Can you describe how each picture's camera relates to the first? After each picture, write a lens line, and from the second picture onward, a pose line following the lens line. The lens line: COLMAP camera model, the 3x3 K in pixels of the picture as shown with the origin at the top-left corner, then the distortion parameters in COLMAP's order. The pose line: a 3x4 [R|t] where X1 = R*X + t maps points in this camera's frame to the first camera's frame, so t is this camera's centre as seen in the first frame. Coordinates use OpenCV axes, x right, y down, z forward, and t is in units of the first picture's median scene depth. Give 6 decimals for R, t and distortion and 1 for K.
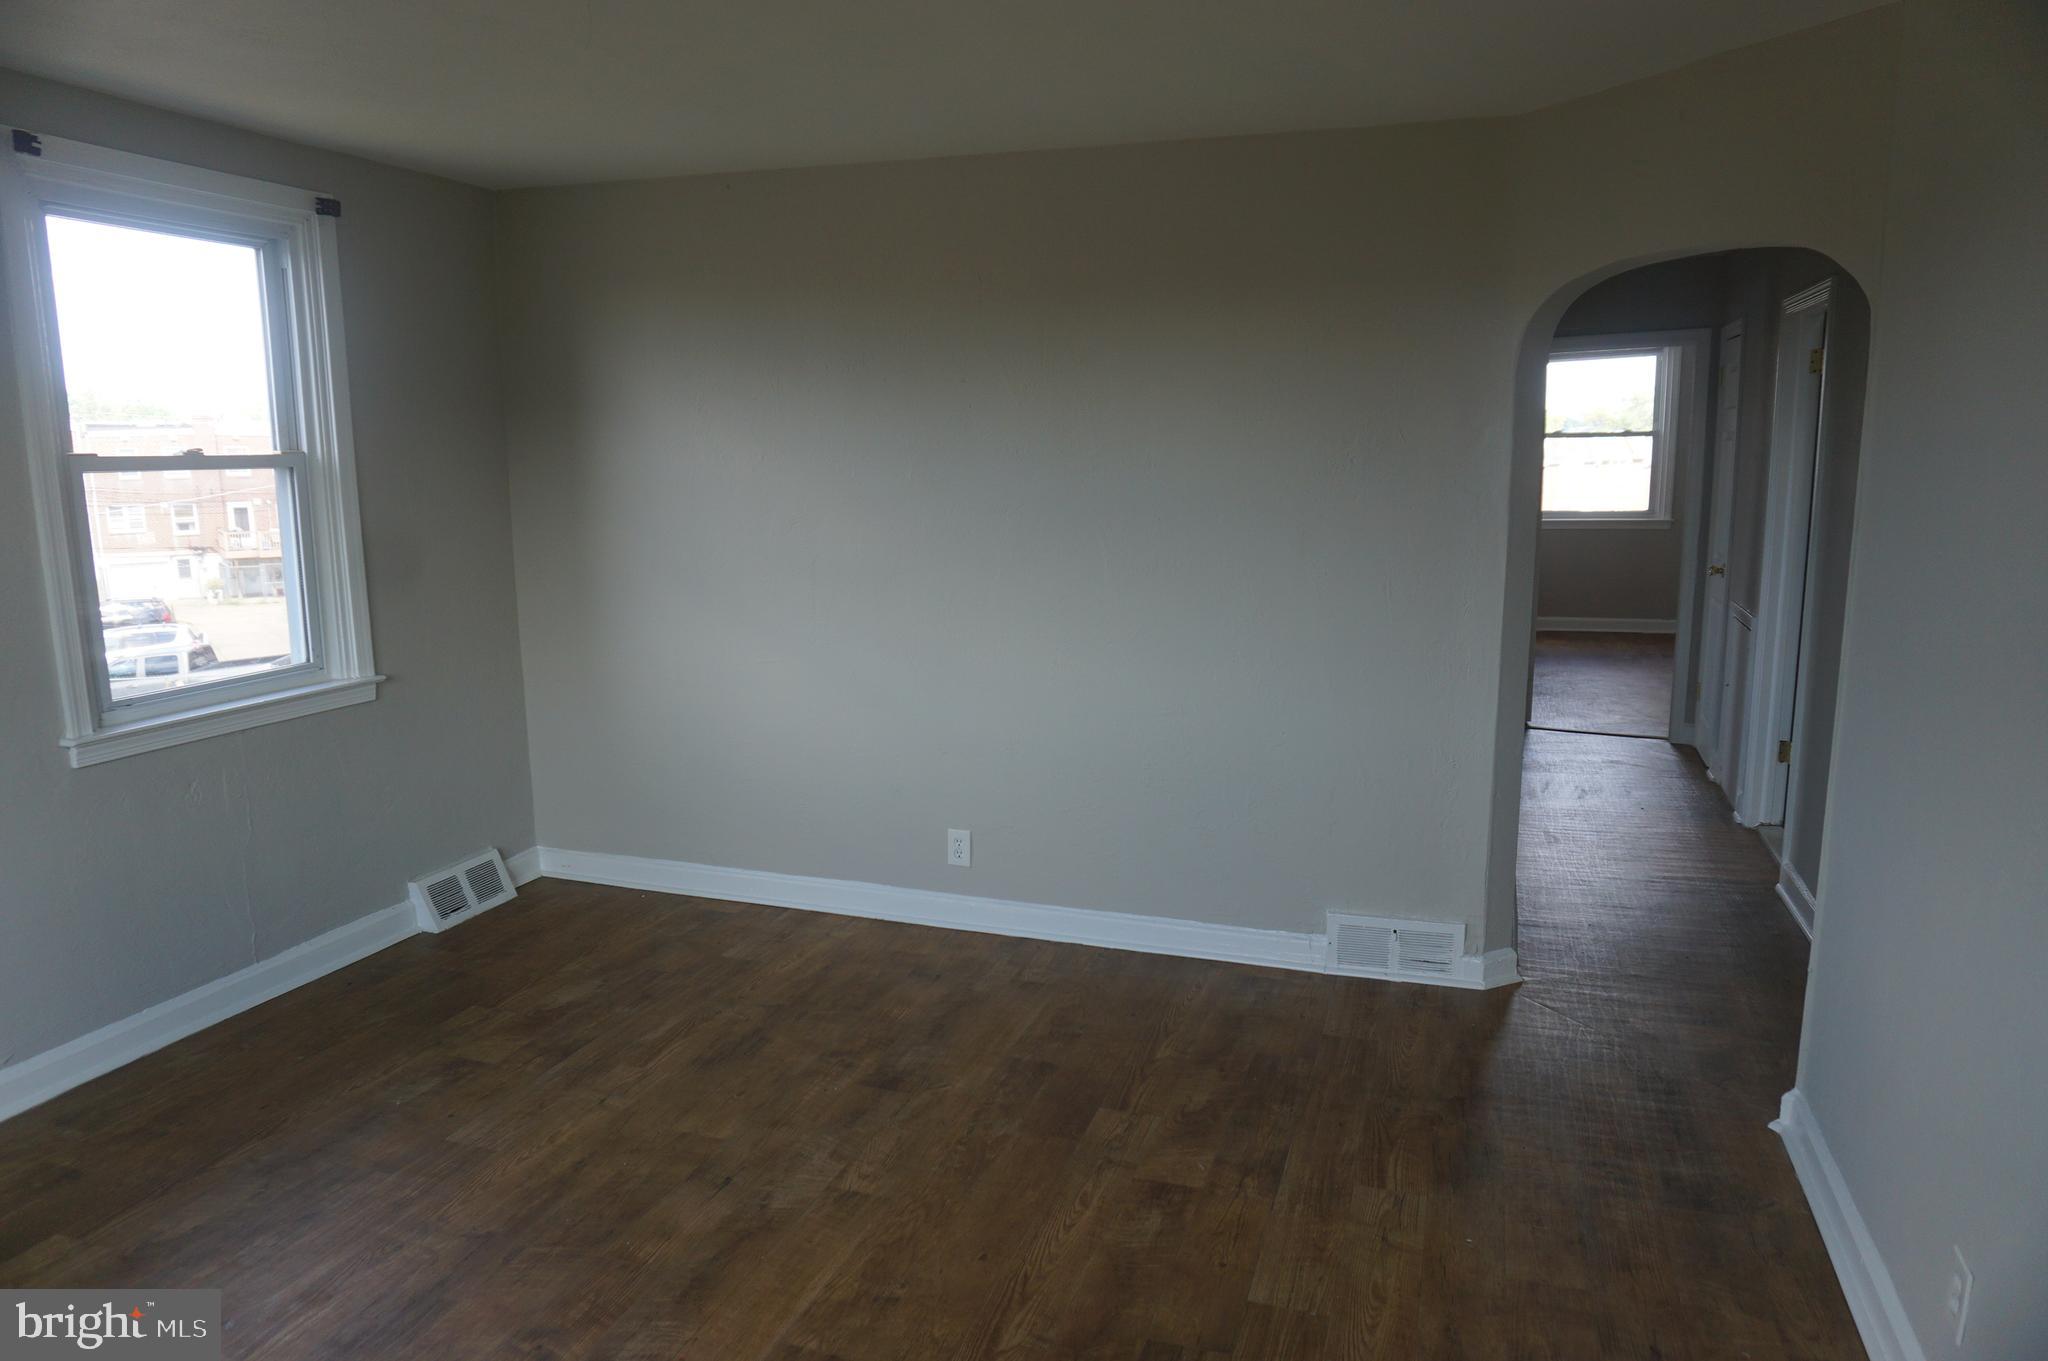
lens RADIAL K [[1381.4, 0, 1026.9], [0, 1381.4, 688.9], [0, 0, 1]] dist [-0.056686, 0.041645]
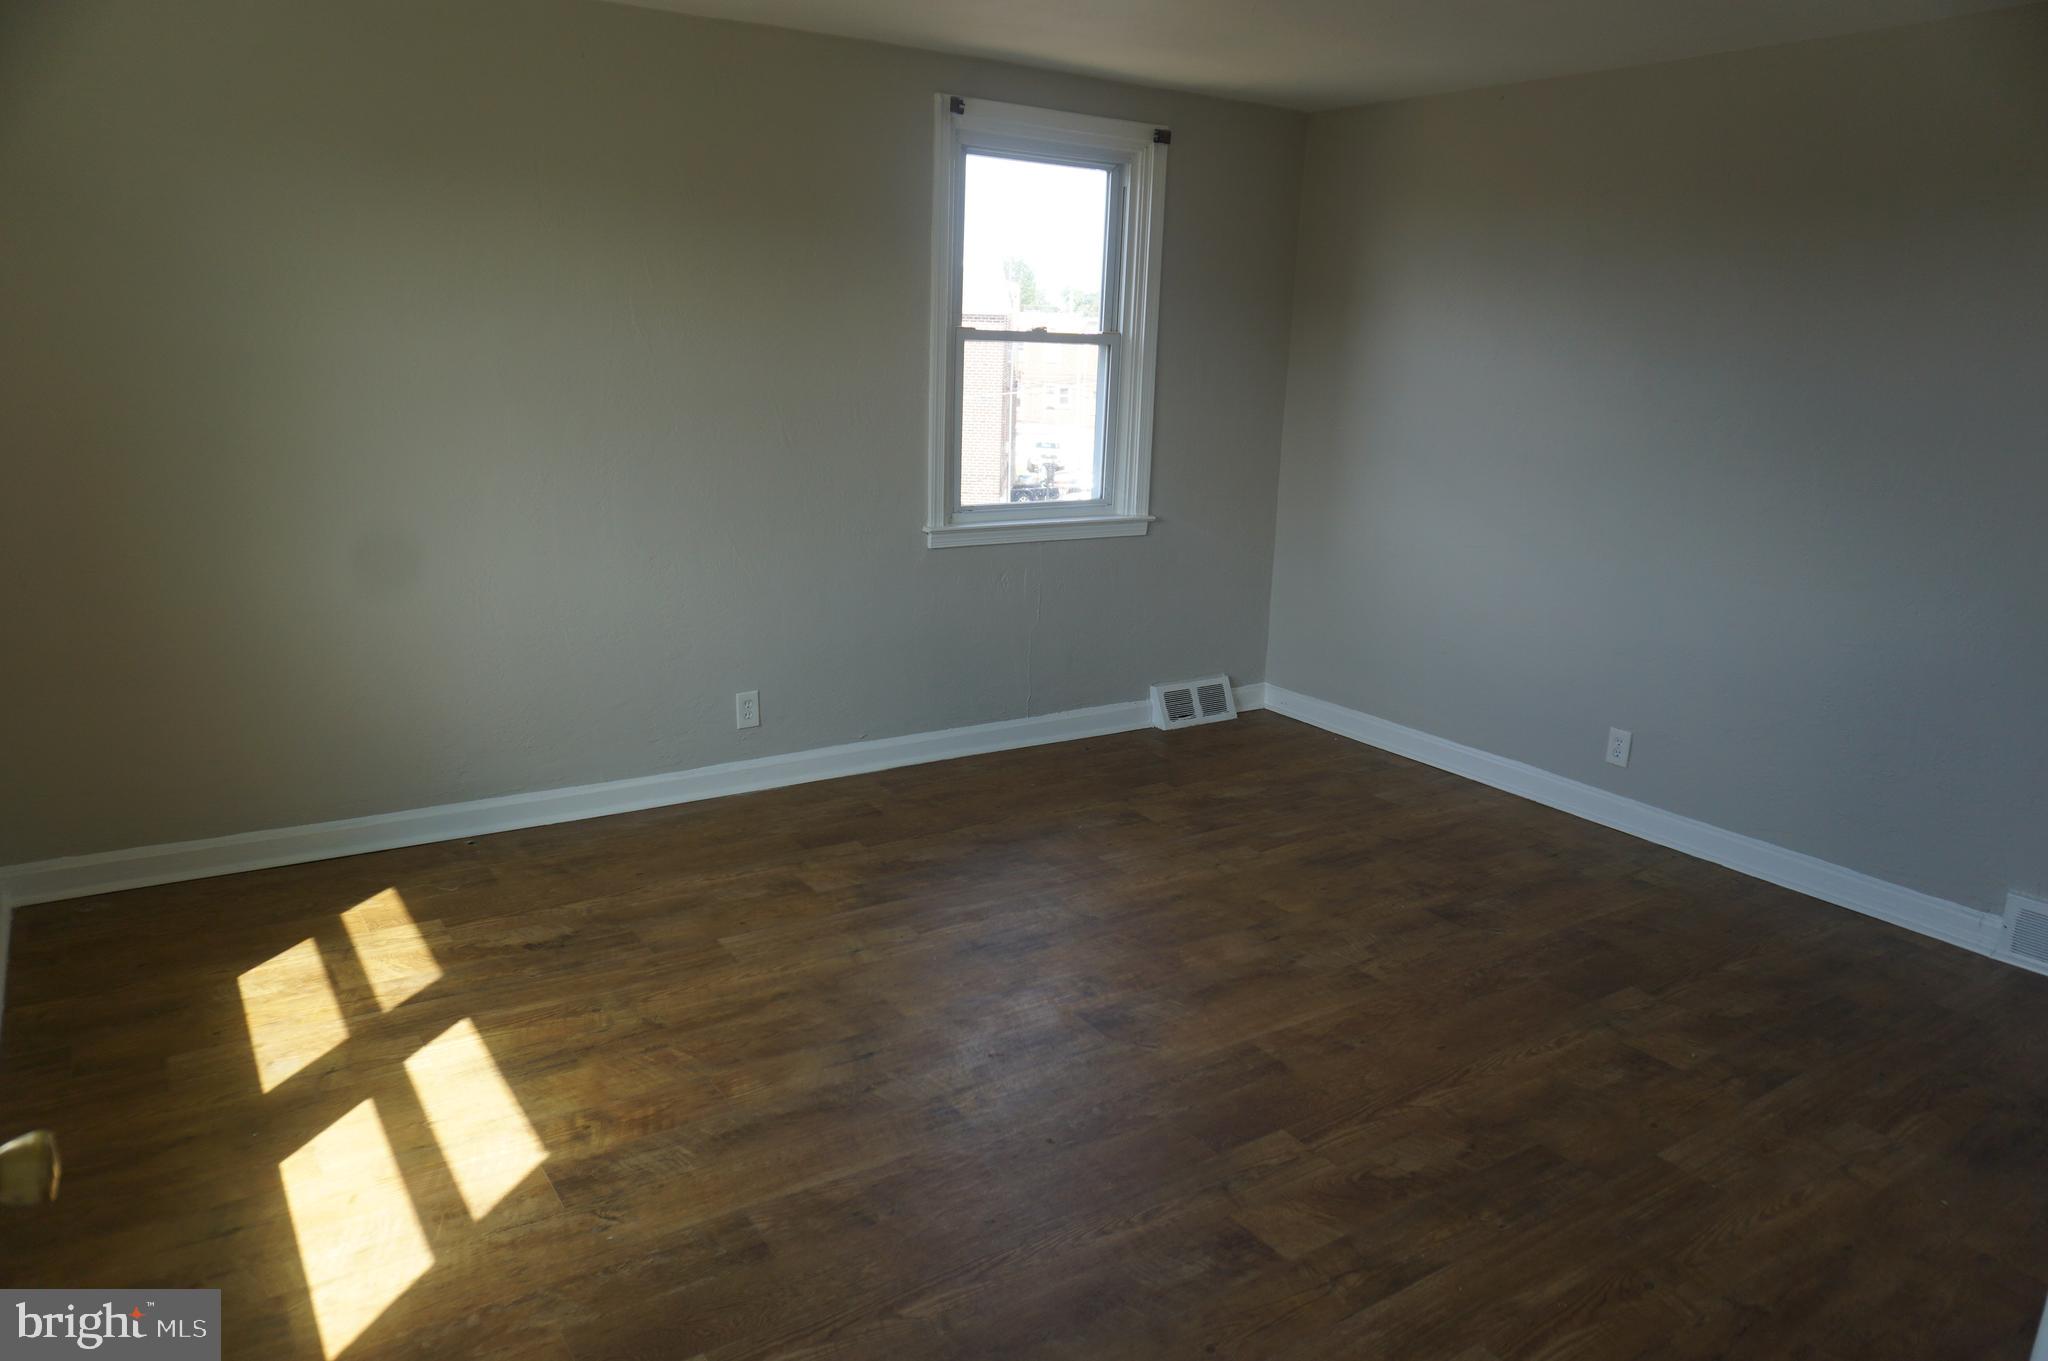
lens RADIAL K [[1370.5, 0, 992.7], [0, 1370.5, 671.8], [0, 0, 1]] dist [-0.038114, 0.032164]
pose [[0.788556, 0.174384, -0.589720, 0.198621], [-0.141743, 0.984672, 0.101640, 0.026634], [0.598405, 0.003440, 0.801186, -0.102174]]
